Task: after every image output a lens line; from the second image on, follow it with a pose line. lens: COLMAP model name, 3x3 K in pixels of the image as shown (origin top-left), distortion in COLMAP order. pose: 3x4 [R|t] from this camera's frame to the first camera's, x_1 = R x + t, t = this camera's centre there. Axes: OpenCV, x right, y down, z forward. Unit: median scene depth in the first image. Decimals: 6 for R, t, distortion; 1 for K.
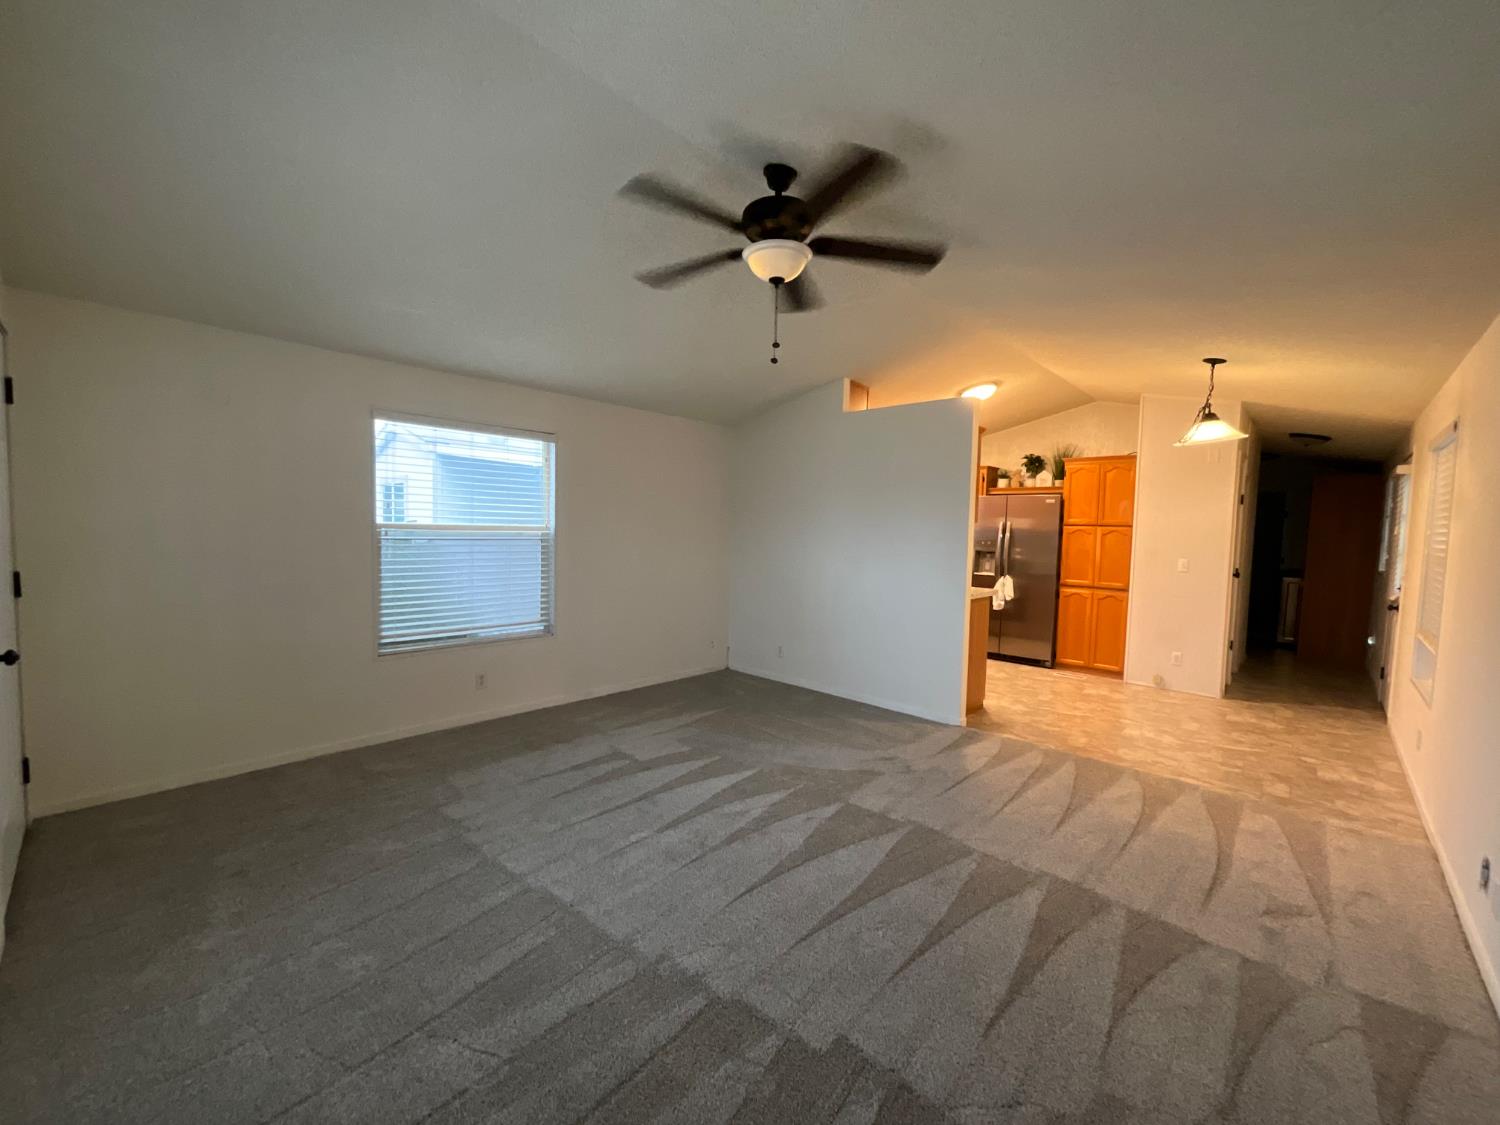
lens RADIAL K [[609.0, 0, 749.8], [0, 609.0, 562.8], [0, 0, 1]] dist [-0.001248, 0.000733]
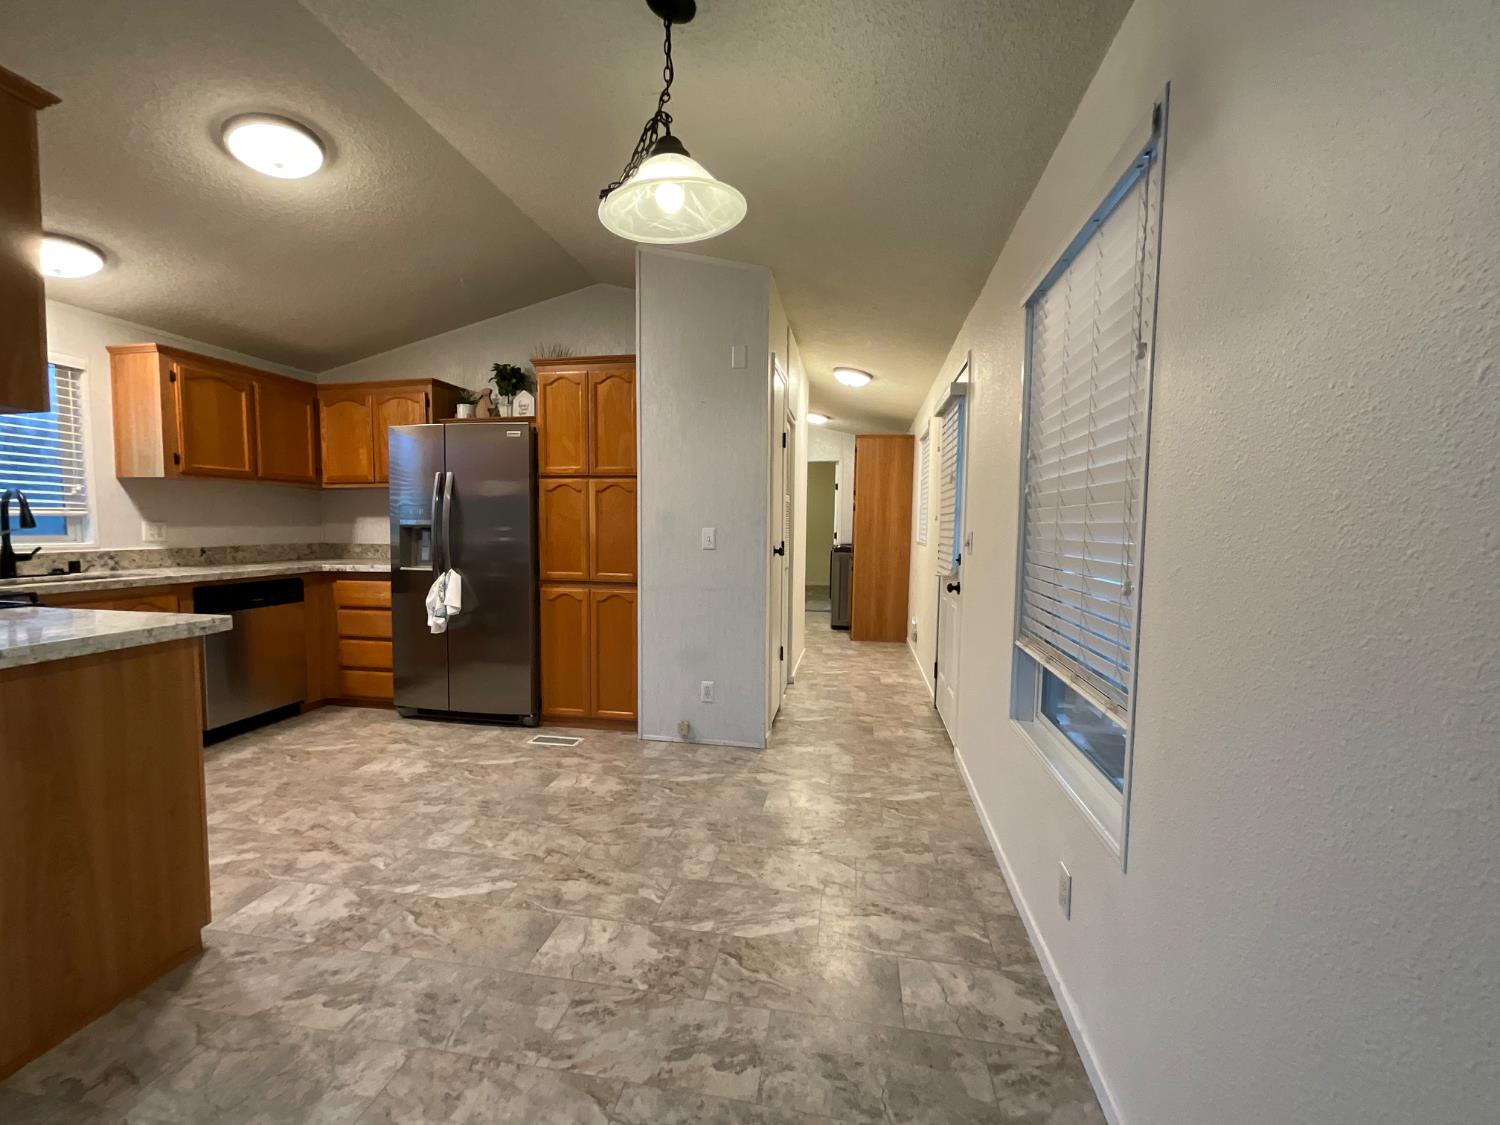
lens RADIAL K [[609.0, 0, 751.4], [0, 609.0, 566.7], [0, 0, 1]] dist [-0.001248, 0.000733]
pose [[0.837341, -0.056024, 0.543803, 0.379016], [0.043131, 0.998404, 0.036445, 0.010502], [-0.544977, -0.007063, 0.838421, 0.424659]]
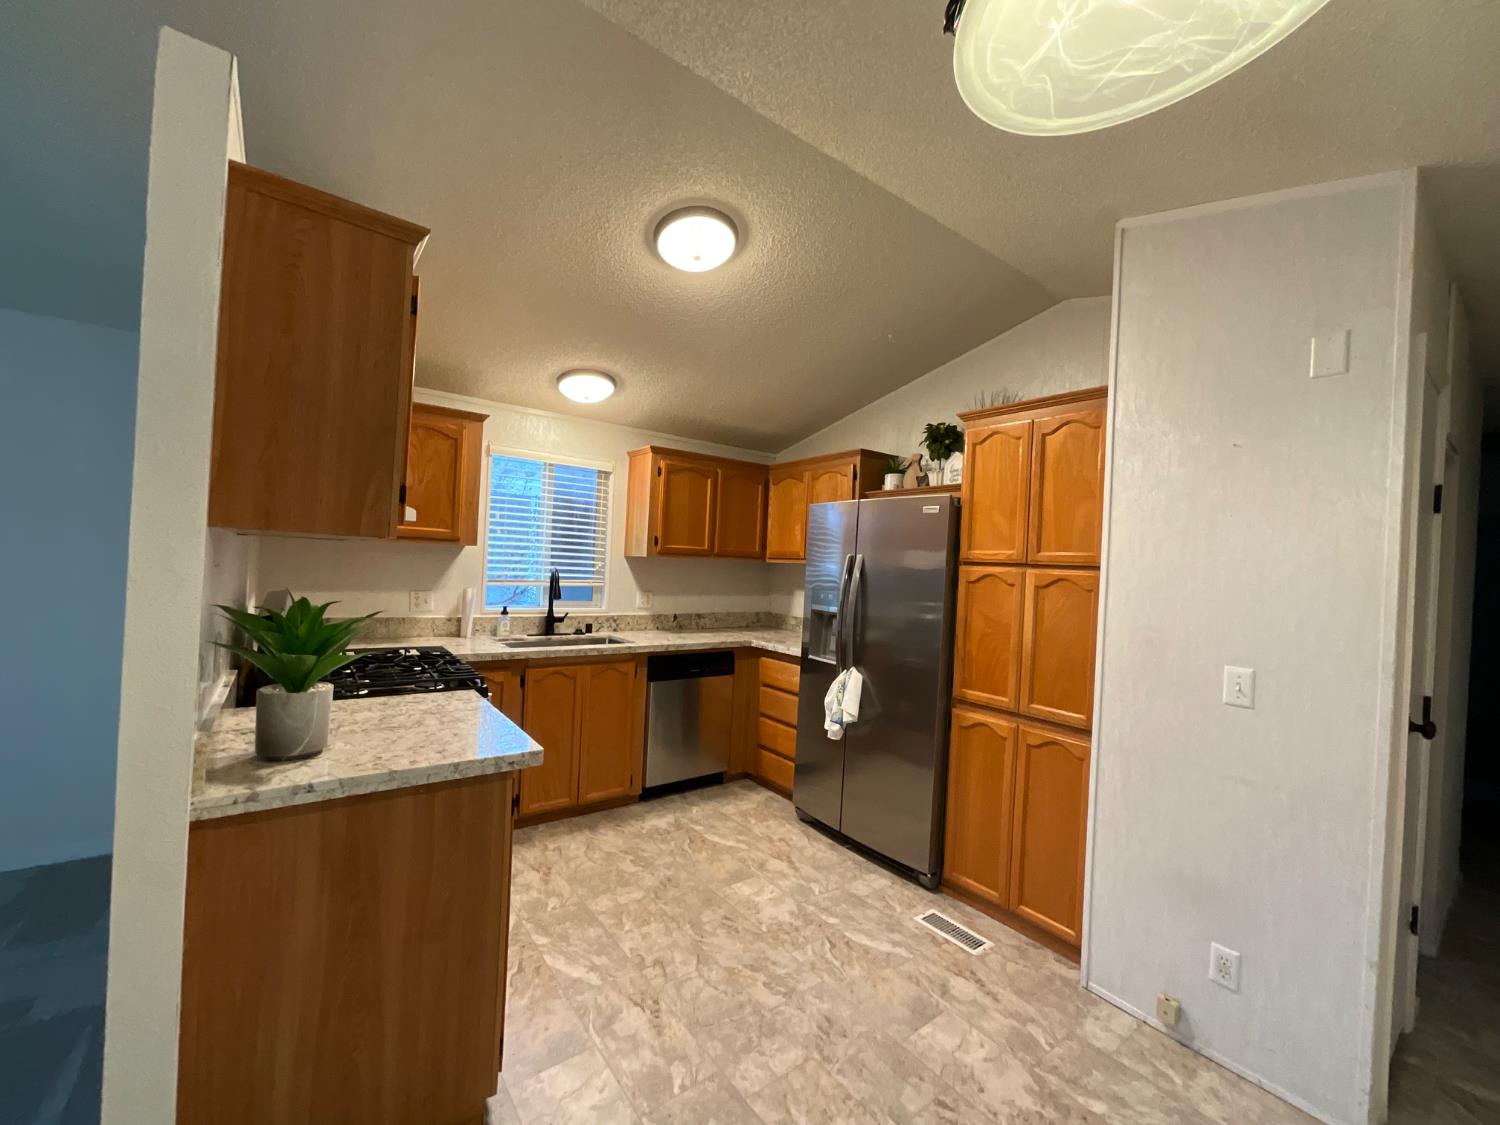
lens RADIAL K [[609.0, 0, 746.8], [0, 609.0, 563.7], [0, 0, 1]] dist [-0.001248, 0.000733]
pose [[0.984655, 0.021809, -0.173143, 0.455689], [-0.032093, 0.997868, -0.056824, -0.032632], [0.171534, 0.061508, 0.983256, 0.560691]]
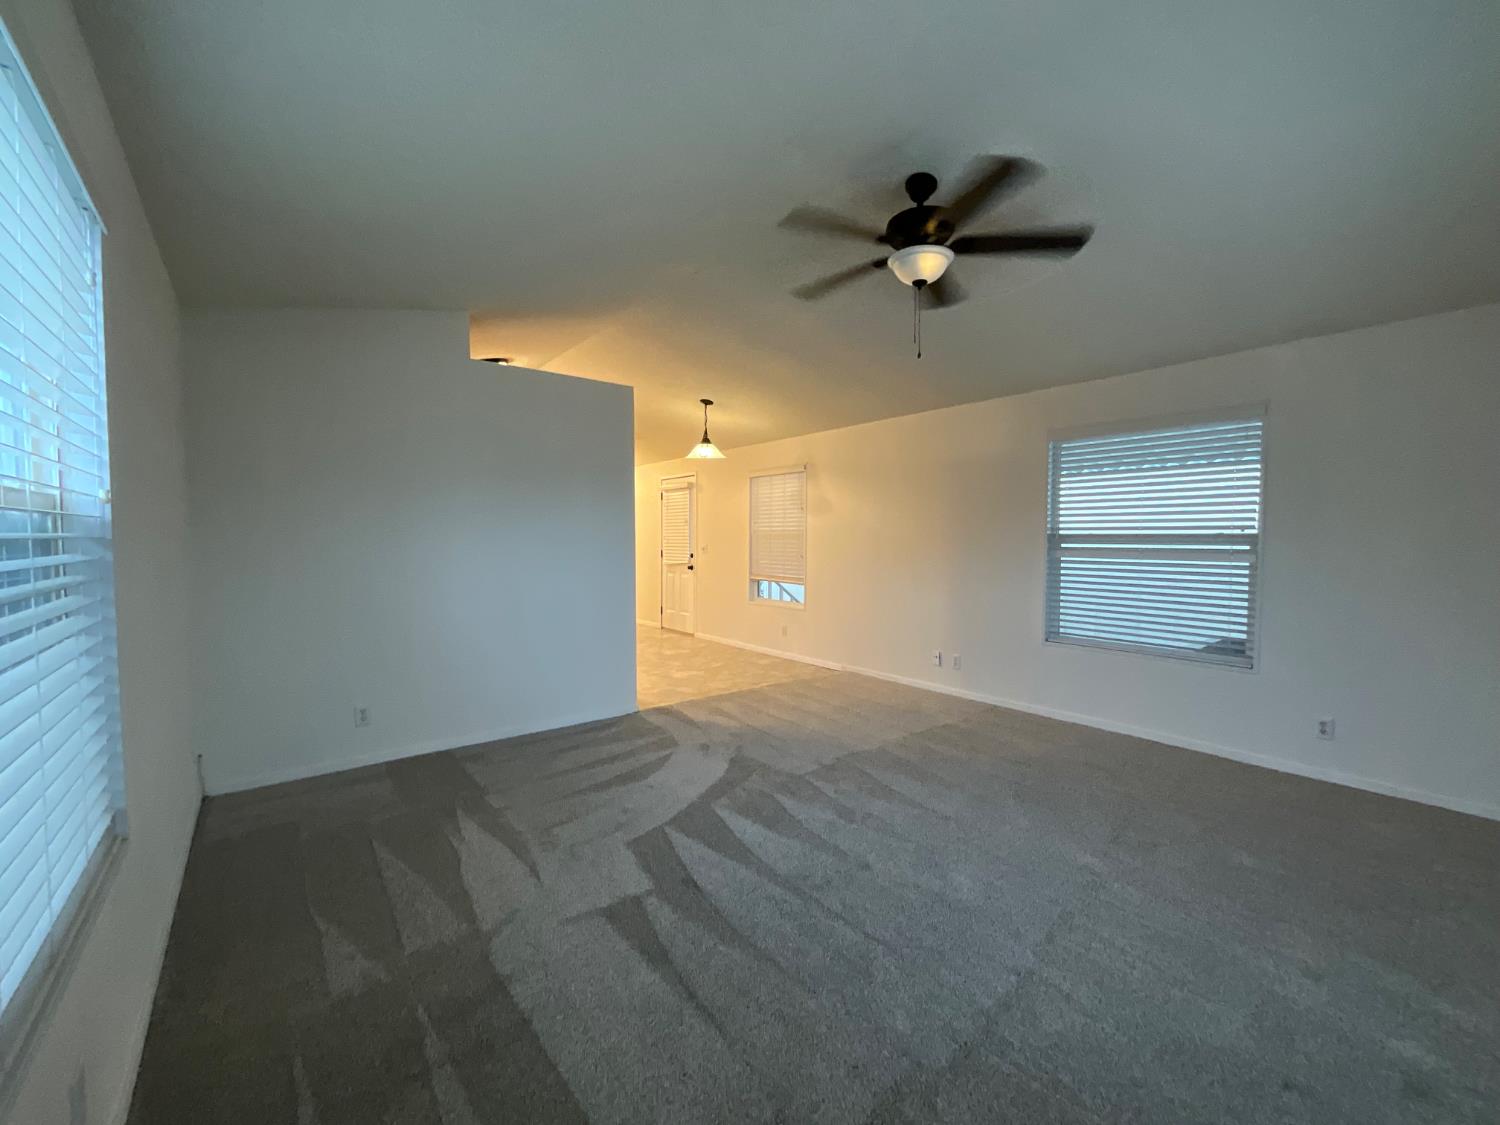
lens RADIAL K [[609.0, 0, 747.6], [0, 609.0, 563.7], [0, 0, 1]] dist [-0.001248, 0.000733]
pose [[0.138658, -0.067054, 0.988068, -0.442881], [0.059079, 0.996488, 0.059335, -0.019599], [-0.988577, 0.050147, 0.142133, 0.470688]]
